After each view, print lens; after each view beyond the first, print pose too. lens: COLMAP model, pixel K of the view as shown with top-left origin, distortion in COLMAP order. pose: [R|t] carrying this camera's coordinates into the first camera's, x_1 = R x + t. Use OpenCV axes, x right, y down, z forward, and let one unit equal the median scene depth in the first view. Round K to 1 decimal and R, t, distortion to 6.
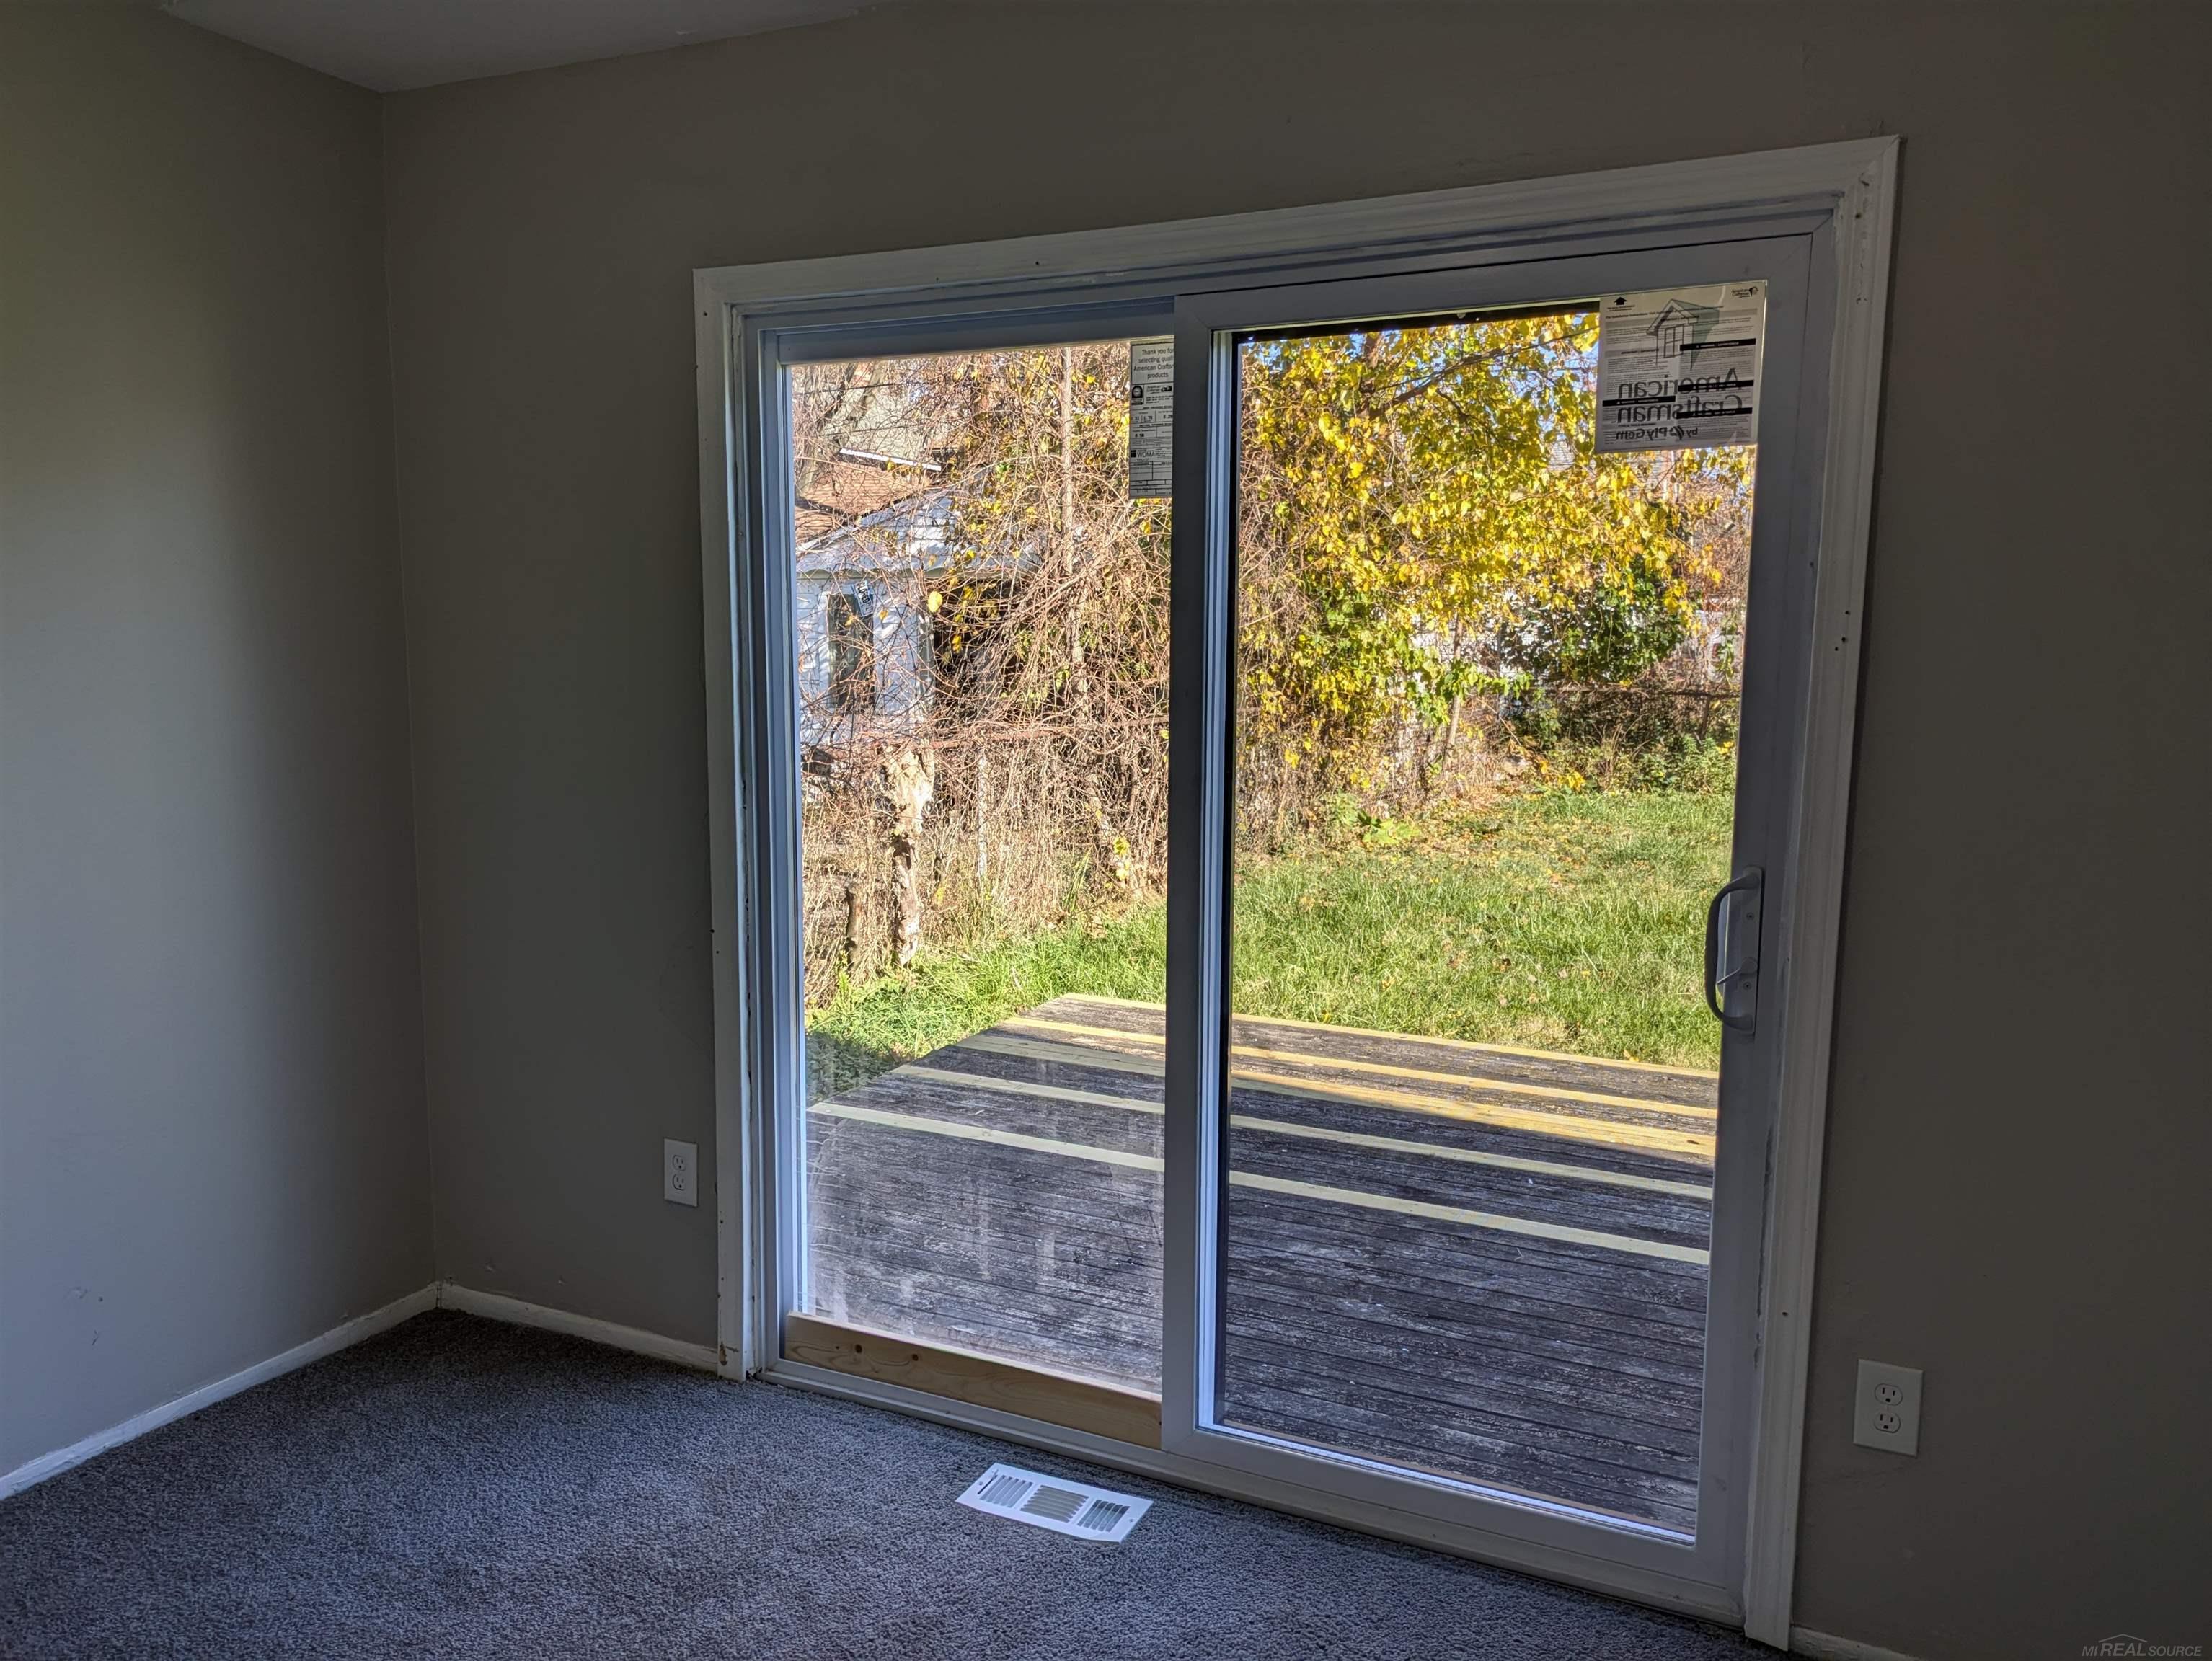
lens RADIAL K [[1631.6, 0, 1107.4], [0, 1631.6, 870.9], [0, 0, 1]] dist [0.066571, -0.066756]
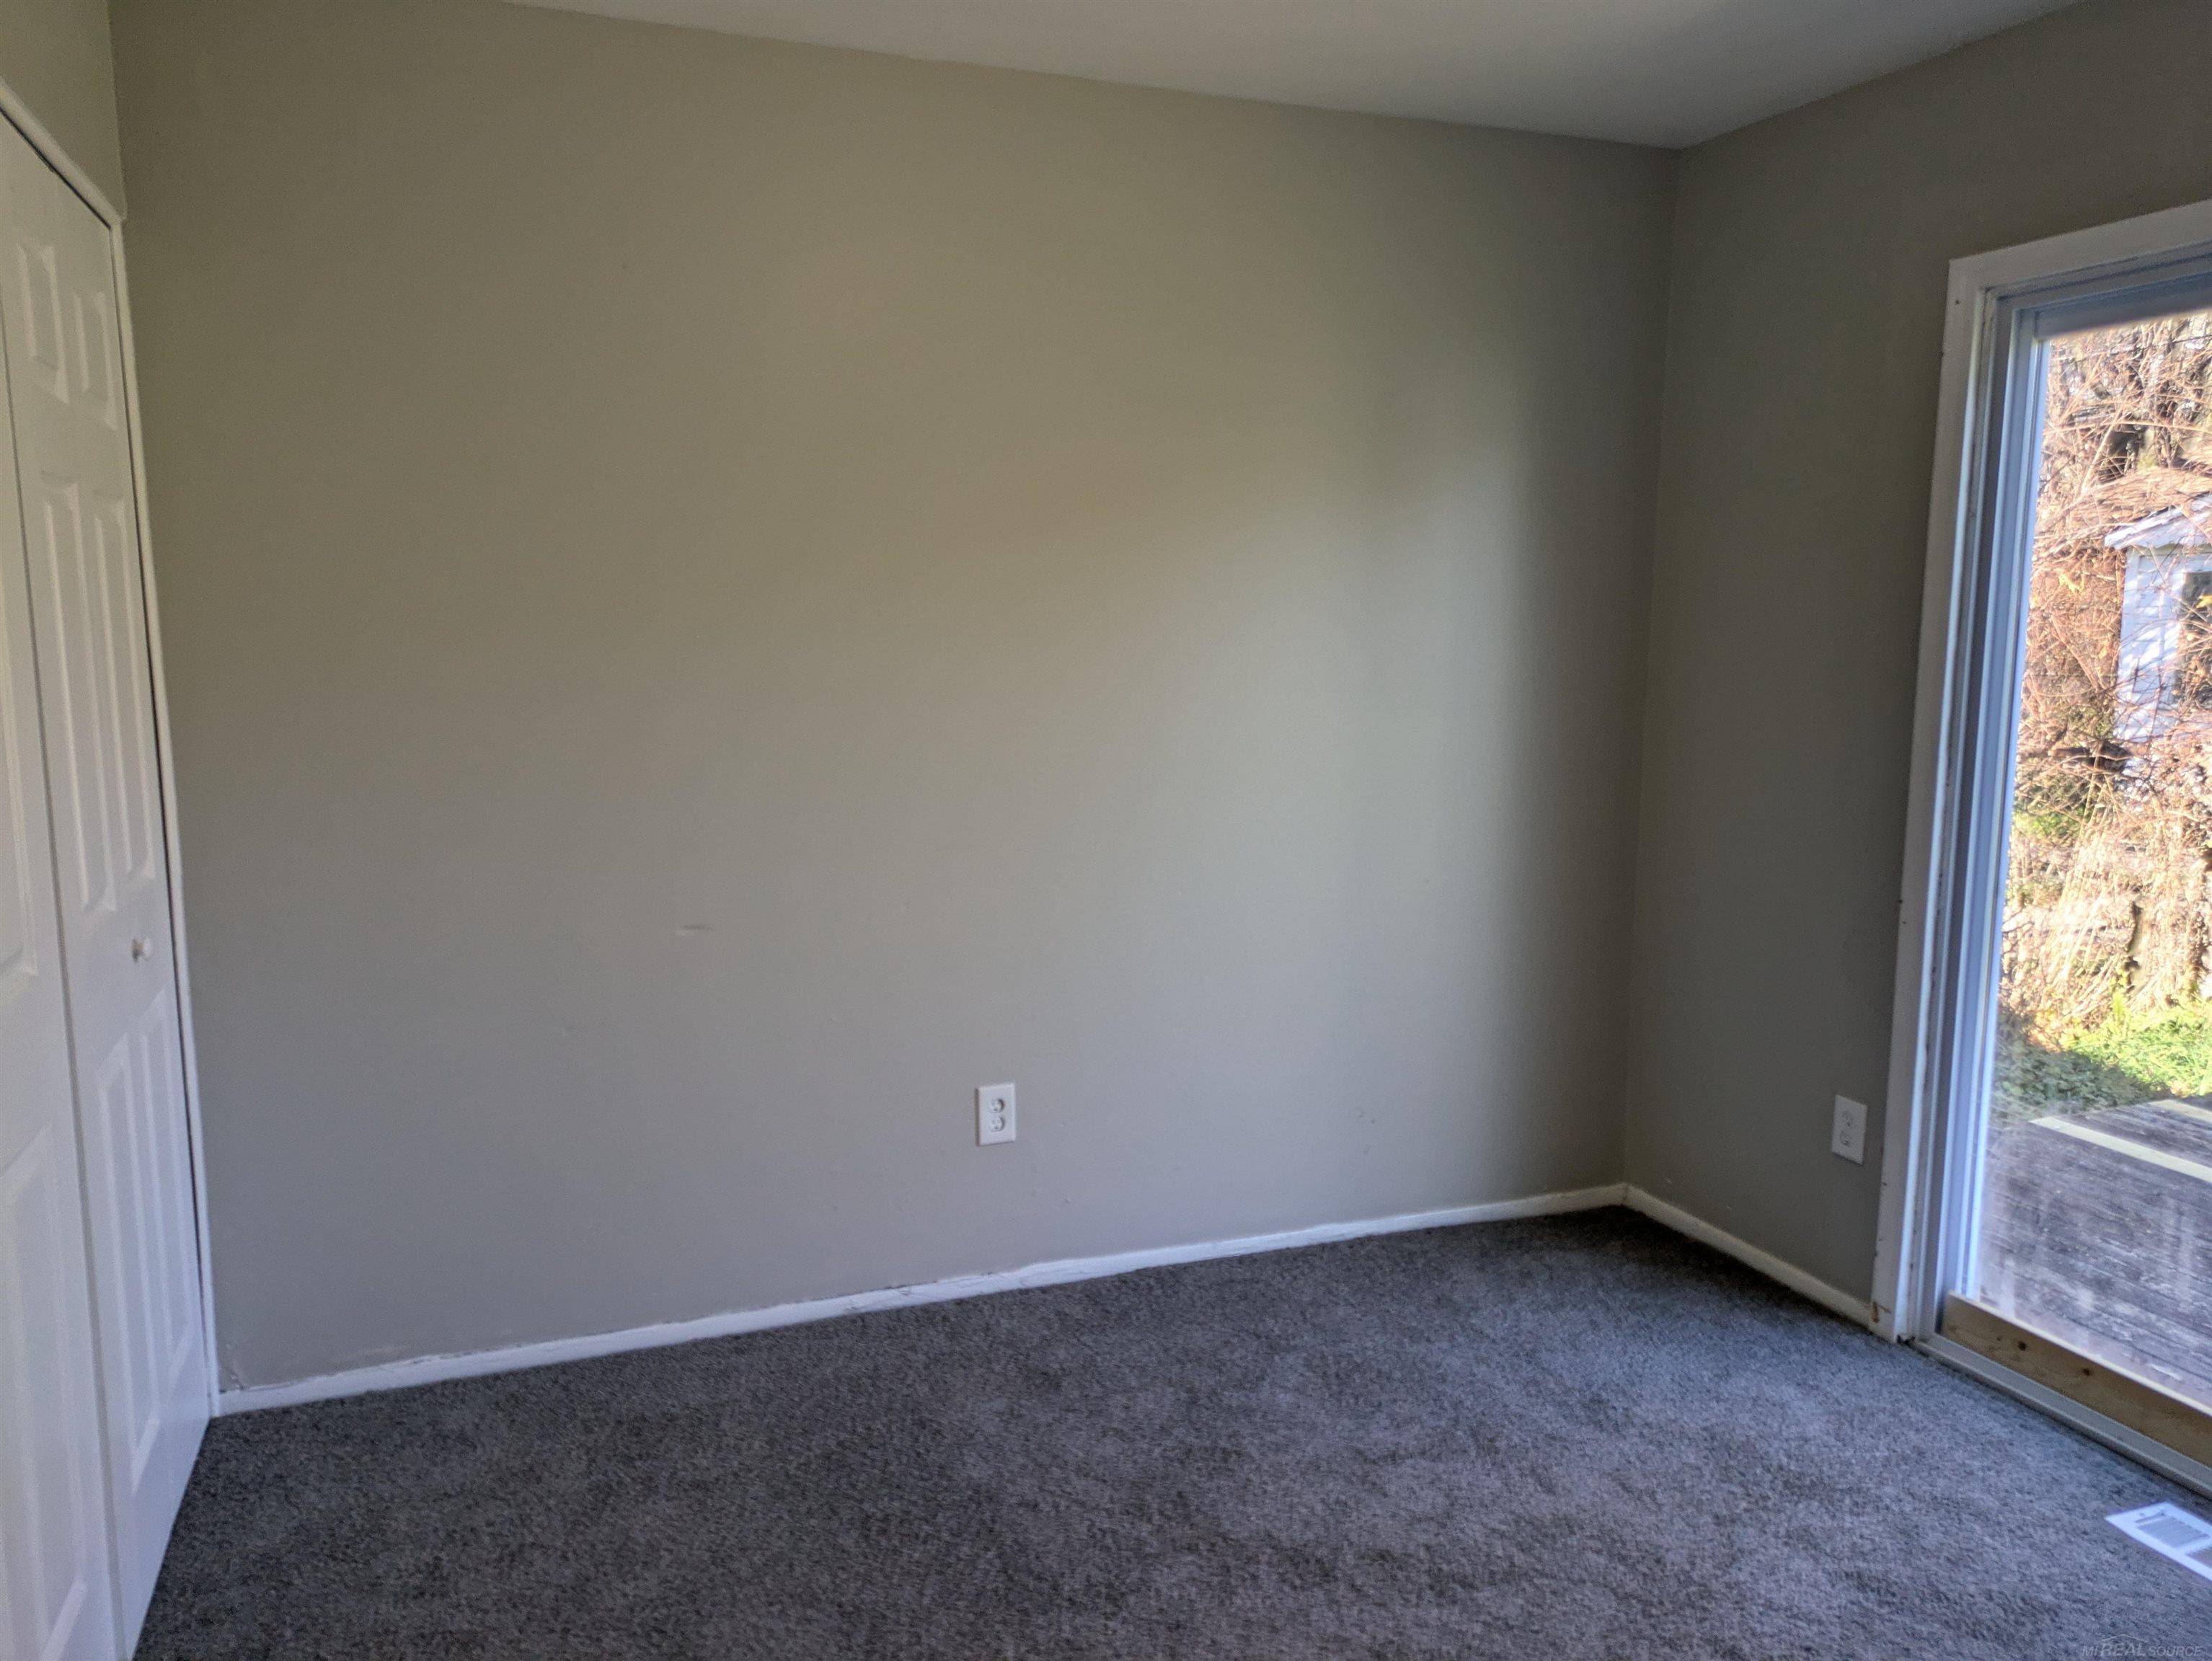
lens RADIAL K [[1631.6, 0, 1107.4], [0, 1631.6, 870.9], [0, 0, 1]] dist [0.066571, -0.066756]
pose [[0.731355, 0.094320, -0.675443, 0.089712], [-0.091340, 0.995014, 0.040044, 0.021237], [0.675853, 0.032408, 0.736324, -0.100536]]
